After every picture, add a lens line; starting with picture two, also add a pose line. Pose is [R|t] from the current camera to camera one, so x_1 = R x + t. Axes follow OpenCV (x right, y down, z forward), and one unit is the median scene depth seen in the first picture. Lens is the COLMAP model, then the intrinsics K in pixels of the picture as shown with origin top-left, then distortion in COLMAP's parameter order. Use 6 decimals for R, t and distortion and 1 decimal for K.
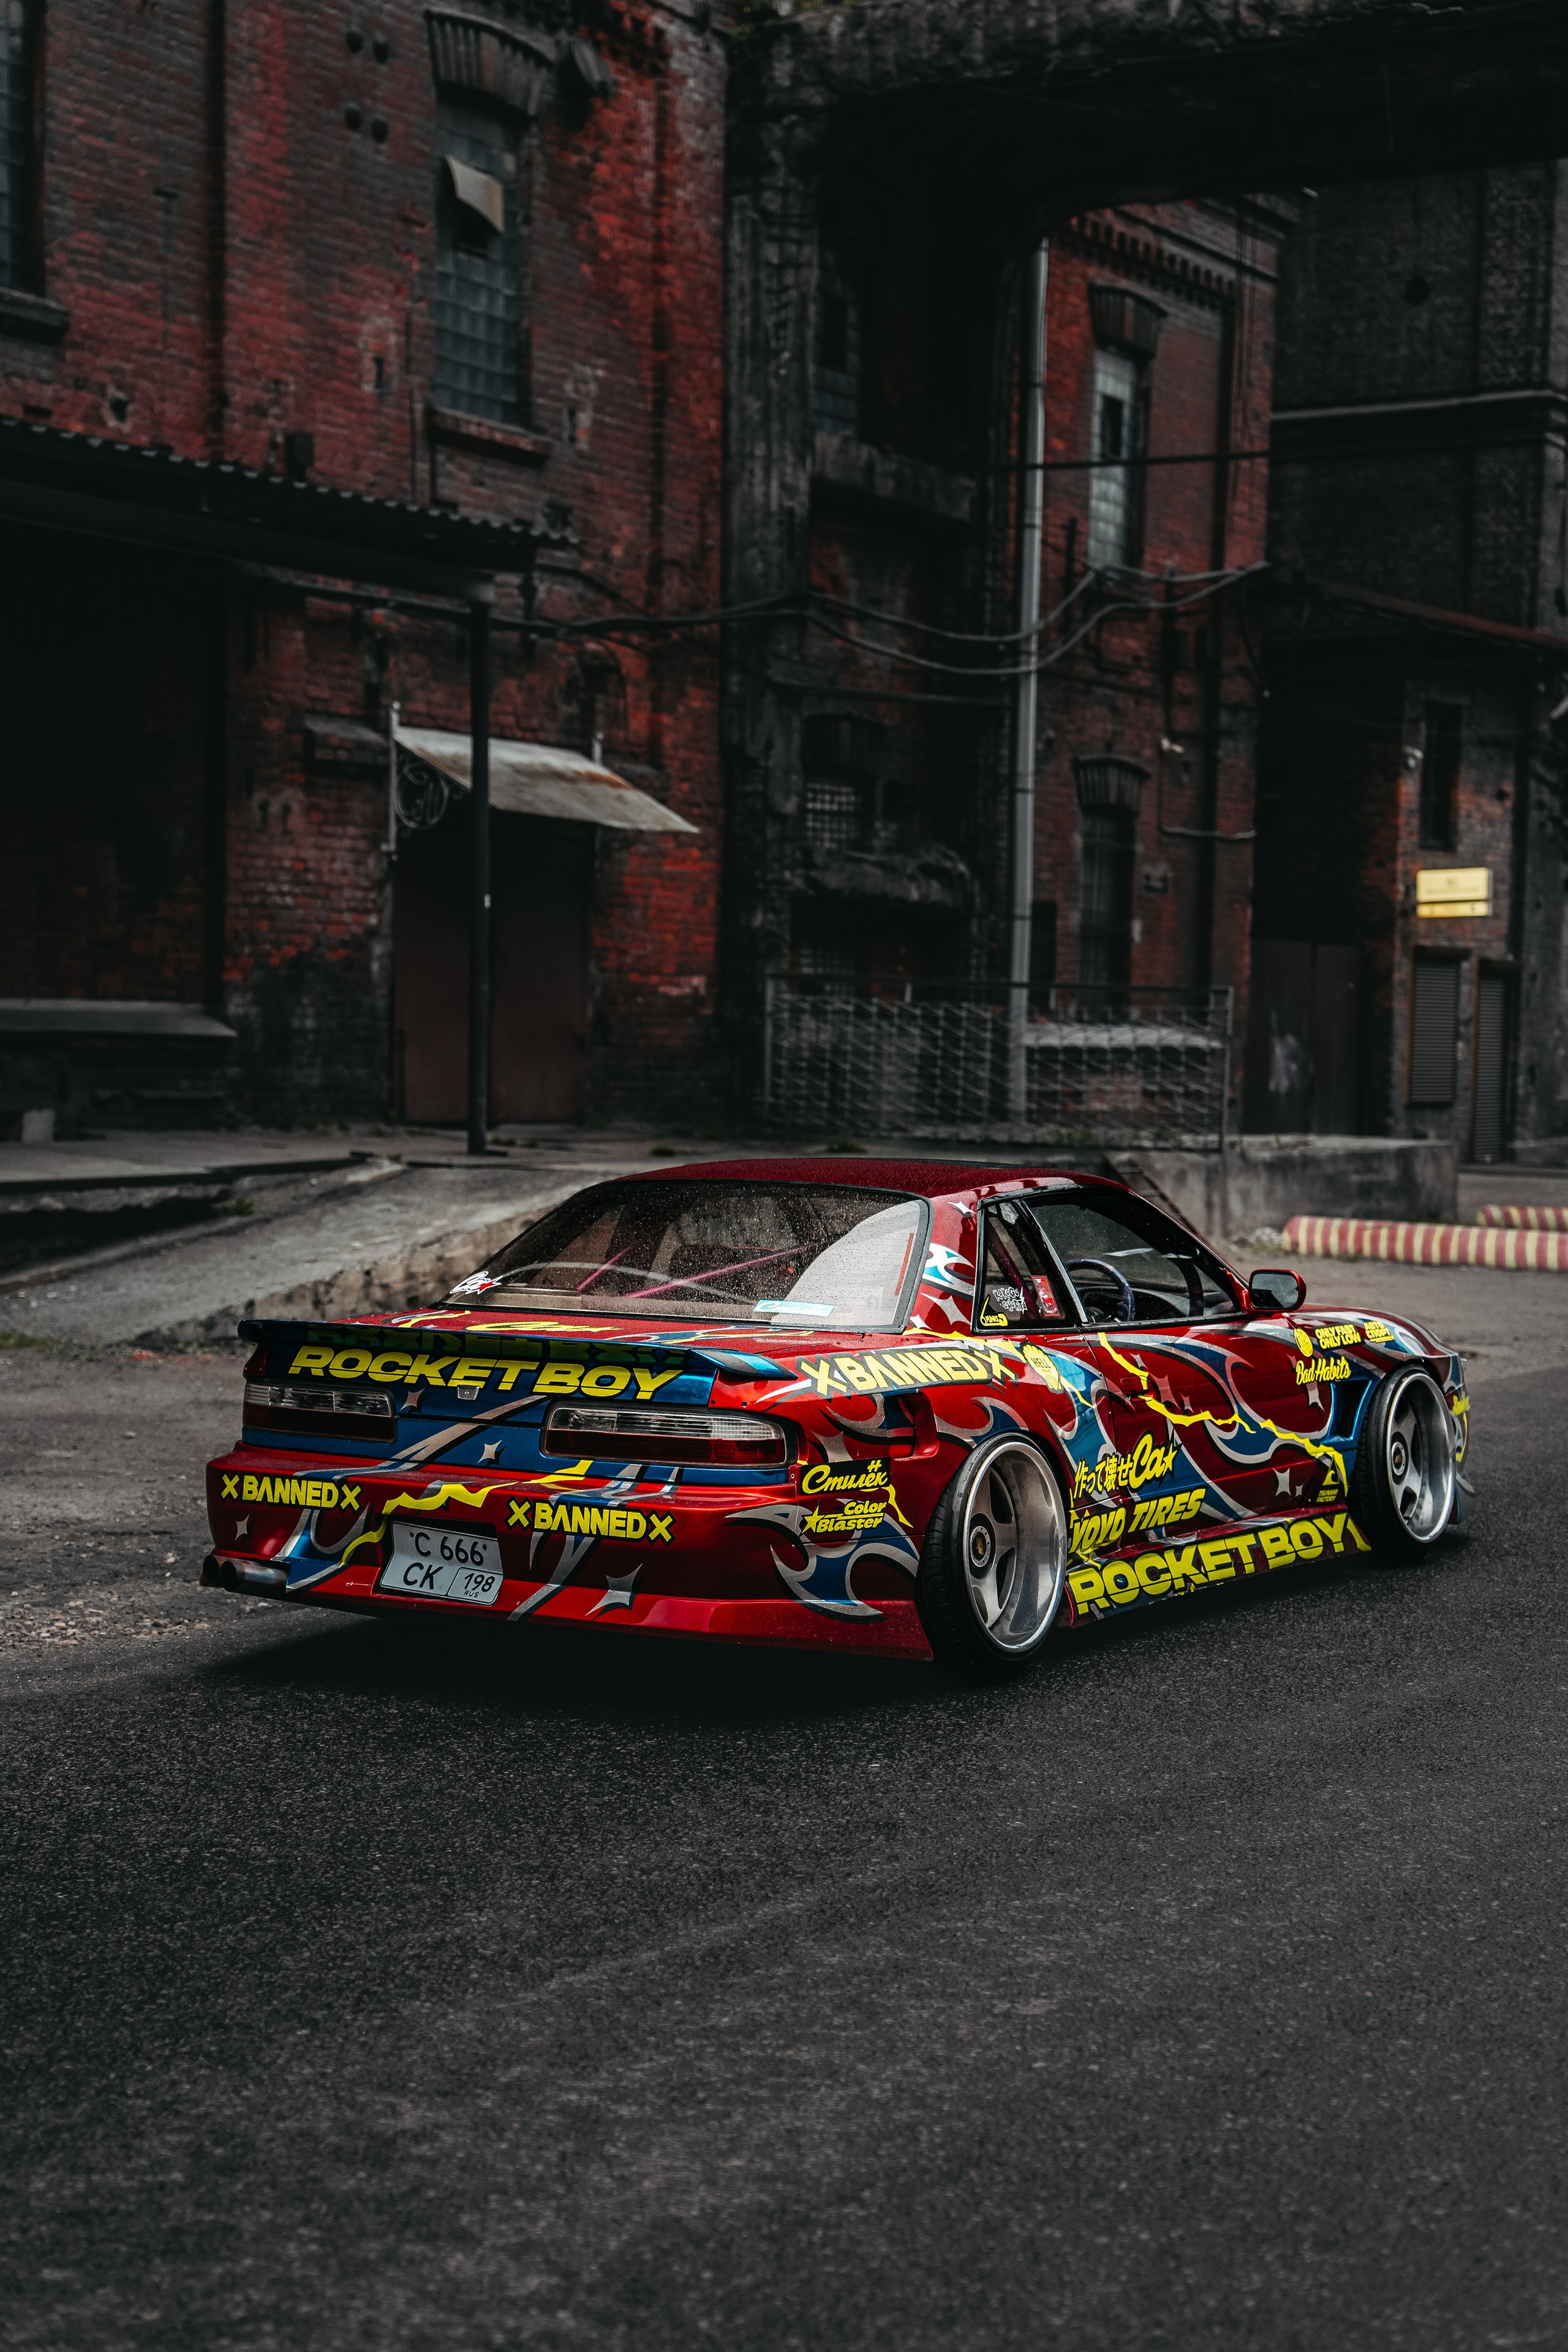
lens RADIAL K [[3555.6, 0, 788.6], [0, 3555.6, 1167.3], [0, 0, 1]] dist [0.389849, -1.297301]
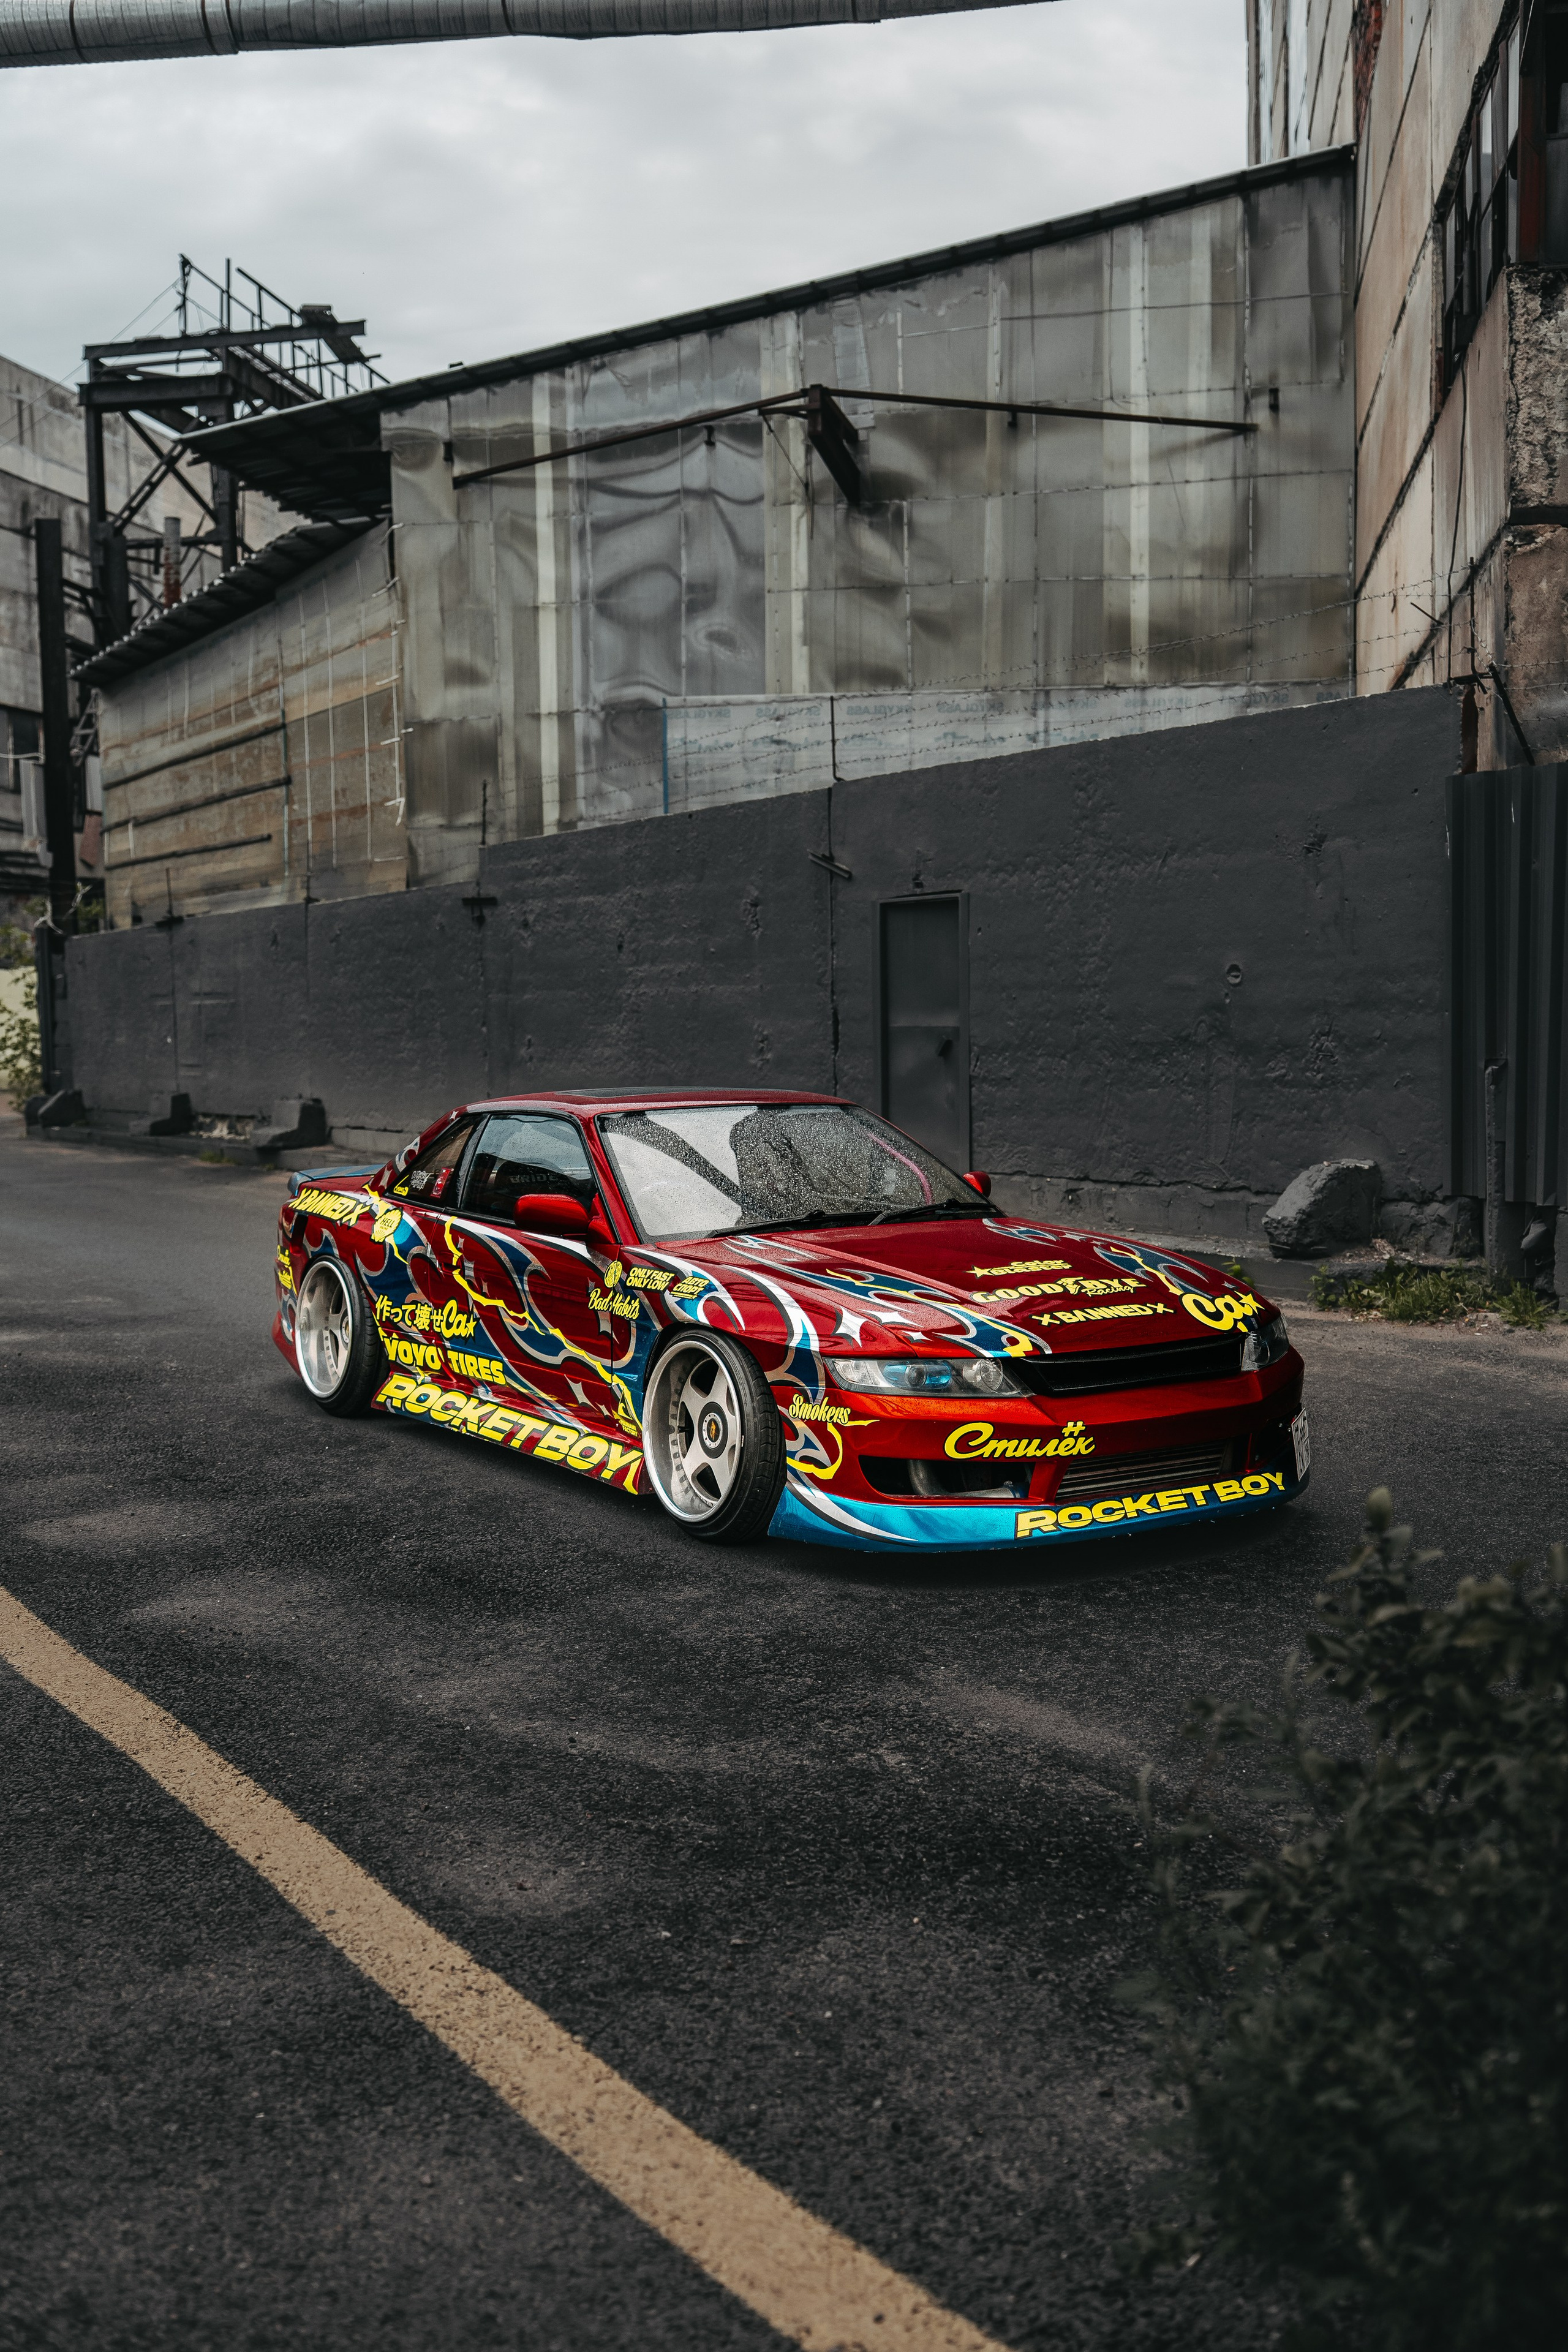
lens RADIAL K [[2245.7, 0, 784.0], [0, 2245.7, 1176.0], [0, 0, 1]] dist [0.034139, -0.116200]
pose [[-0.385645, 0.053829, -0.921076, 0.871031], [-0.029249, 0.997082, 0.070517, -0.033271], [0.922183, 0.054135, -0.382945, 1.546480]]
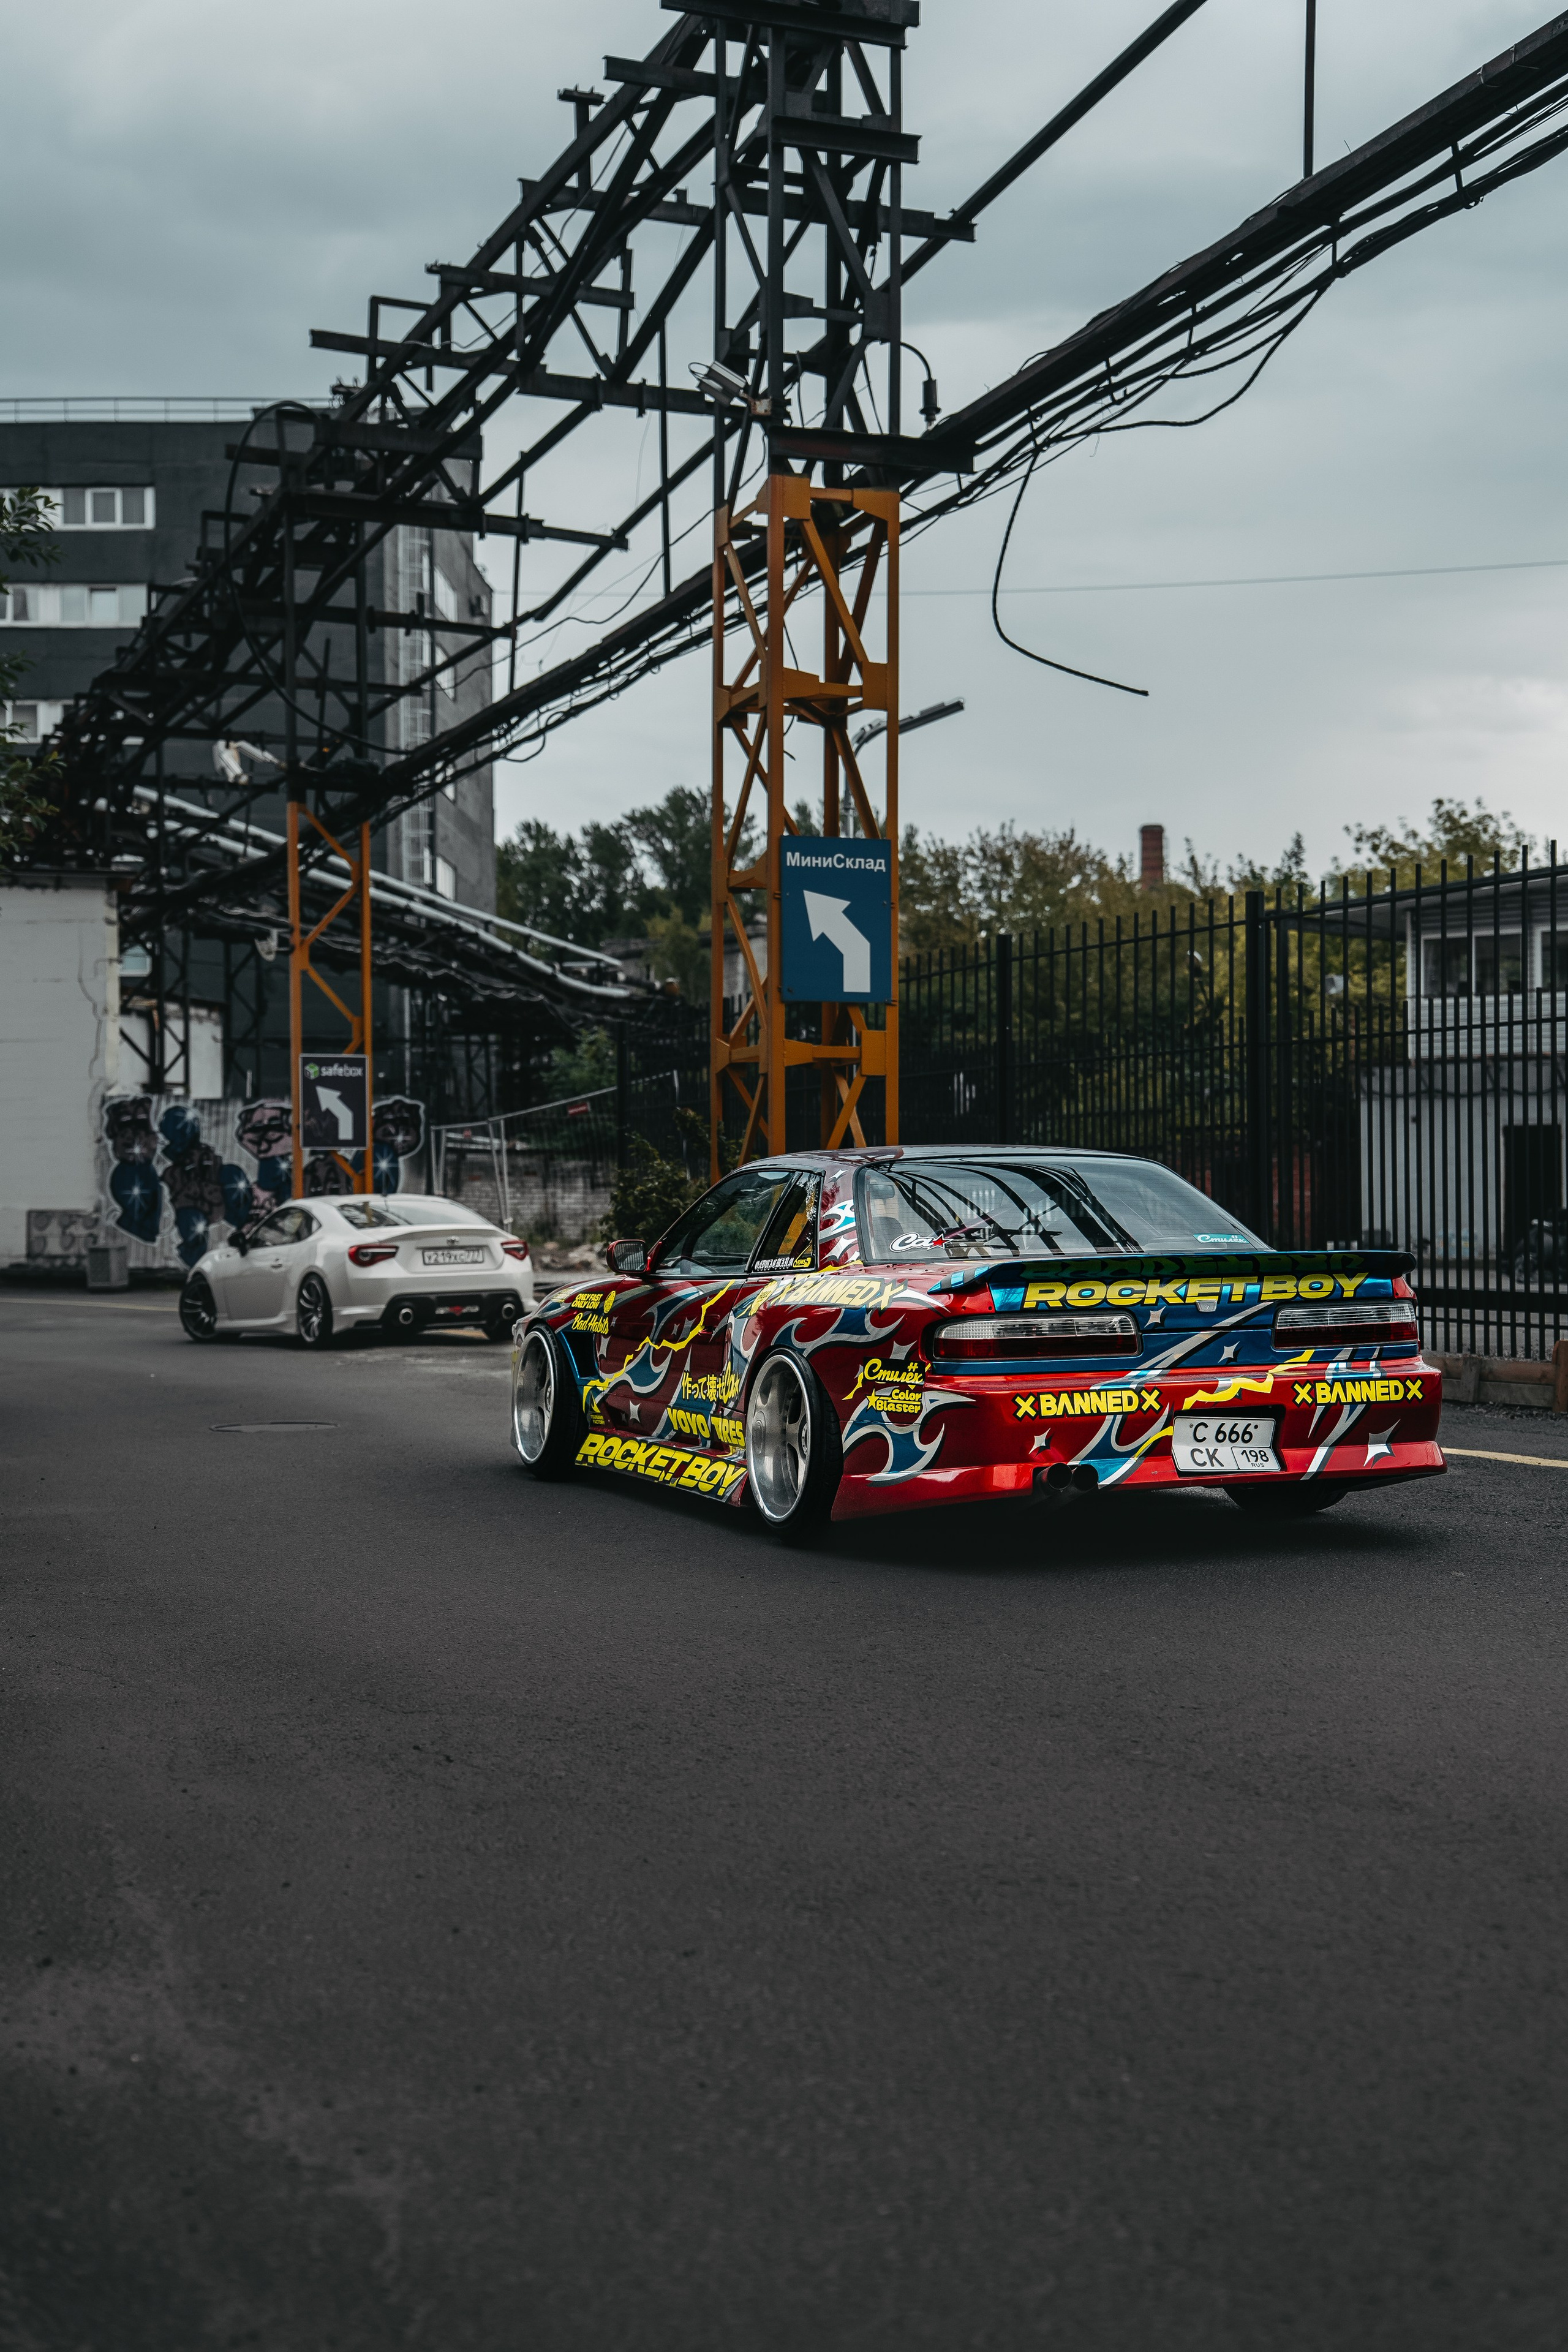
lens RADIAL K [[2915.5, 0, 784.0], [0, 2915.5, 1176.0], [0, 0, 1]] dist [0.172142, 0.010818]
pose [[0.566144, -0.011521, 0.824226, -0.962408], [0.053324, 0.998320, -0.022673, 0.032608], [-0.822580, 0.056787, 0.565807, 0.532992]]
